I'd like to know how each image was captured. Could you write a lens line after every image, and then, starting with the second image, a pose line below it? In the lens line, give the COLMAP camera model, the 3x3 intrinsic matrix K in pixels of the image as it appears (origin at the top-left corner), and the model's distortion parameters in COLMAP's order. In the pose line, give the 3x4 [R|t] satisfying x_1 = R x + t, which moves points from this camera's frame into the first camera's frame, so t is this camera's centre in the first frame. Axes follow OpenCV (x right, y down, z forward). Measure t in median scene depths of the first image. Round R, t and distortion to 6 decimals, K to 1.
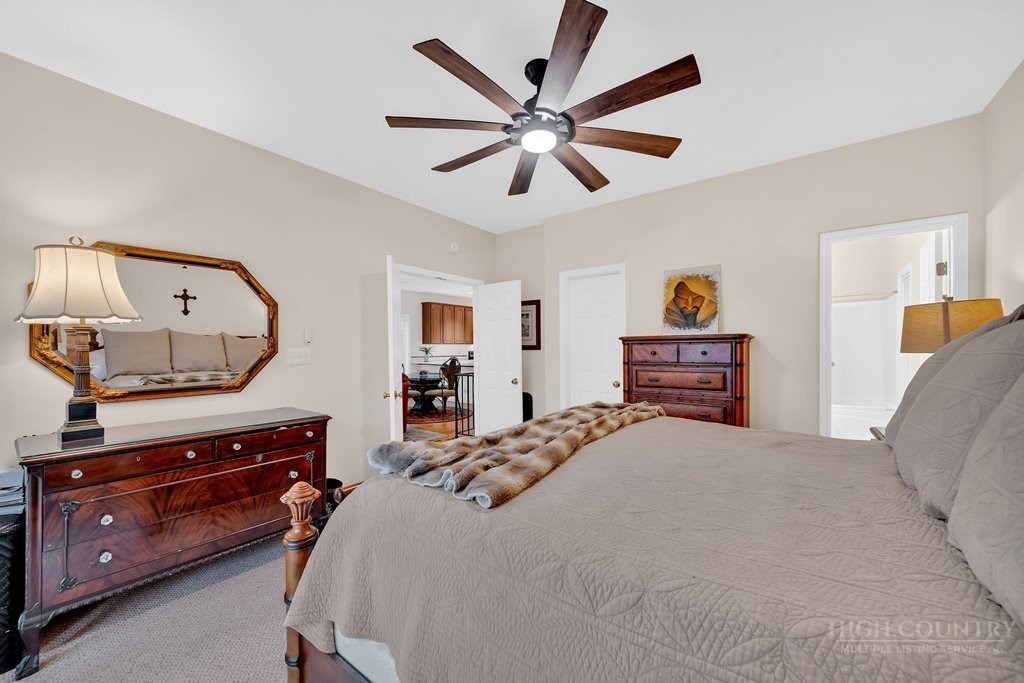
lens RADIAL K [[393.9, 0, 519.8], [0, 393.9, 352.0], [0, 0, 1]] dist [-0.002654, -0.000571]
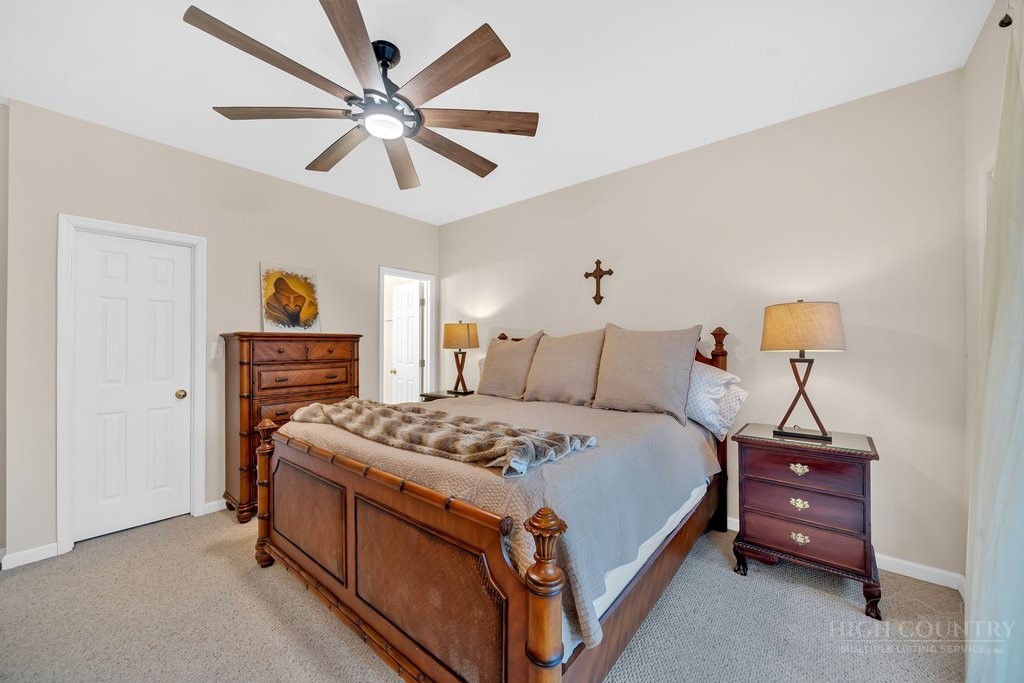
lens RADIAL K [[426.3, 0, 481.4], [0, 426.3, 349.7], [0, 0, 1]] dist [0.000524, 0.000207]
pose [[0.050125, -0.002173, 0.998741, -0.642468], [0.010451, 0.999944, 0.001651, 0.002492], [-0.998688, 0.010355, 0.050145, 0.475610]]
